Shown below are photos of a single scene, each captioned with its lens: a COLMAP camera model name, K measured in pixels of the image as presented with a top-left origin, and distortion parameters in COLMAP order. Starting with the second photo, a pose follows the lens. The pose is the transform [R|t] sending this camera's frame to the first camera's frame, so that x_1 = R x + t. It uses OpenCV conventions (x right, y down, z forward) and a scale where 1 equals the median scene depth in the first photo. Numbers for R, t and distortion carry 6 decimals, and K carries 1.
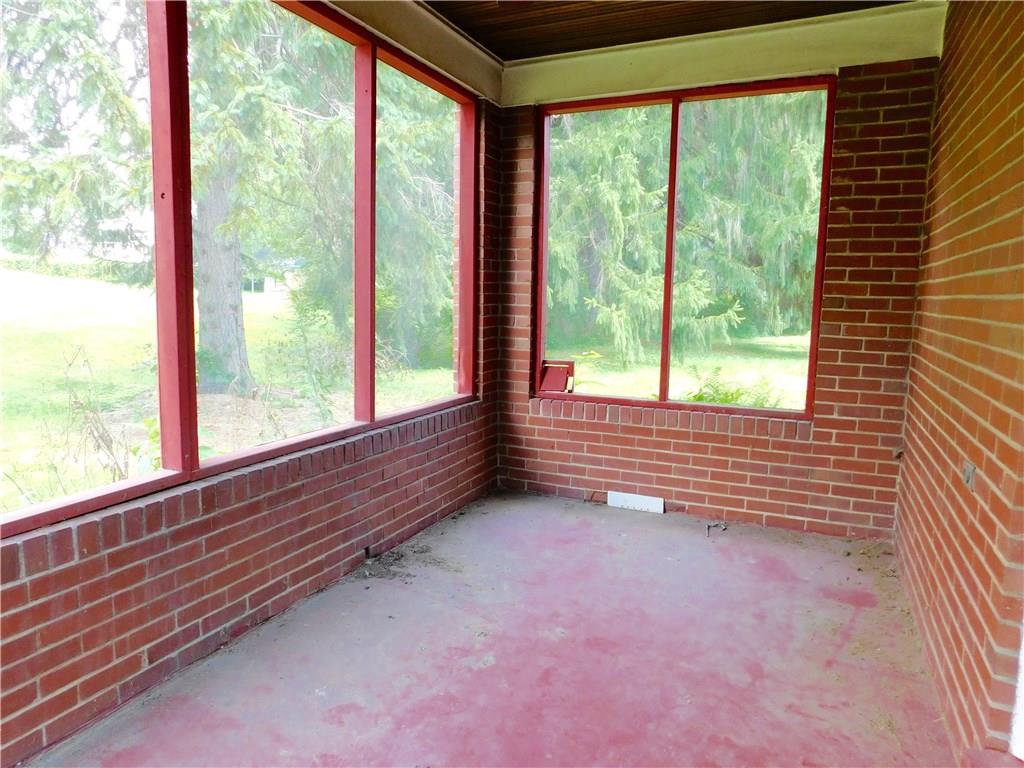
lens RADIAL K [[680.6, 0, 508.8], [0, 680.6, 381.1], [0, 0, 1]] dist [-0.041138, 0.027084]
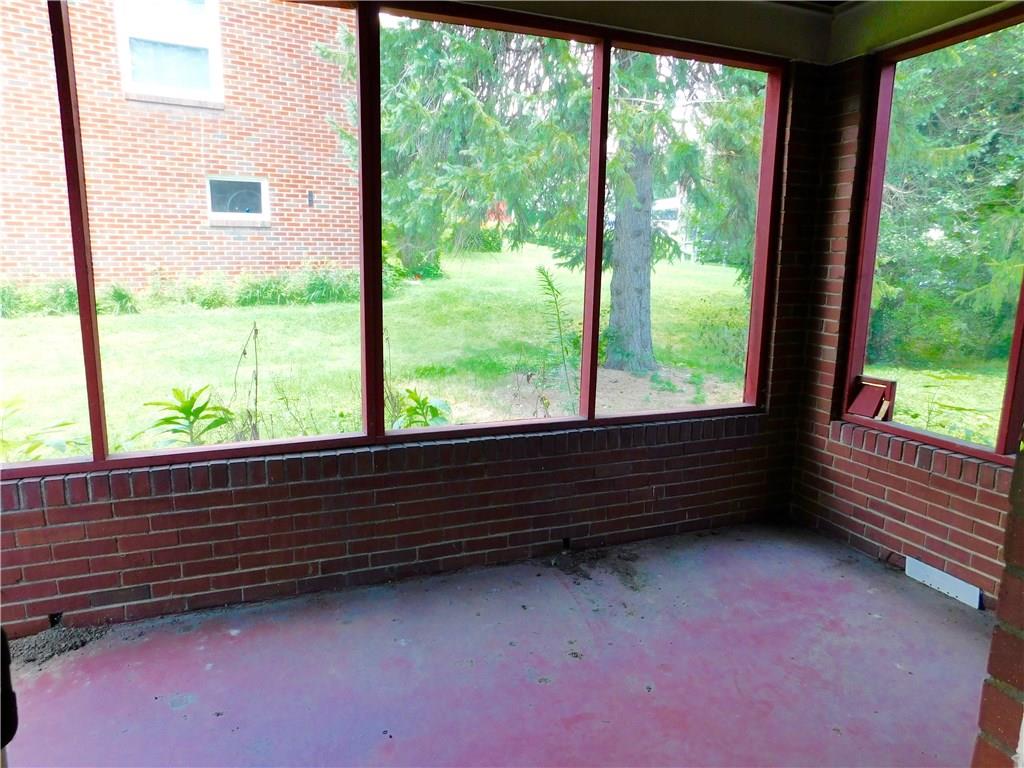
lens RADIAL K [[680.6, 0, 506.3], [0, 680.6, 383.1], [0, 0, 1]] dist [-0.041138, 0.027084]
pose [[0.725440, 0.121702, -0.677441, 0.318416], [-0.093934, 0.992540, 0.077720, -0.049579], [0.681846, 0.007254, 0.731460, 0.142397]]
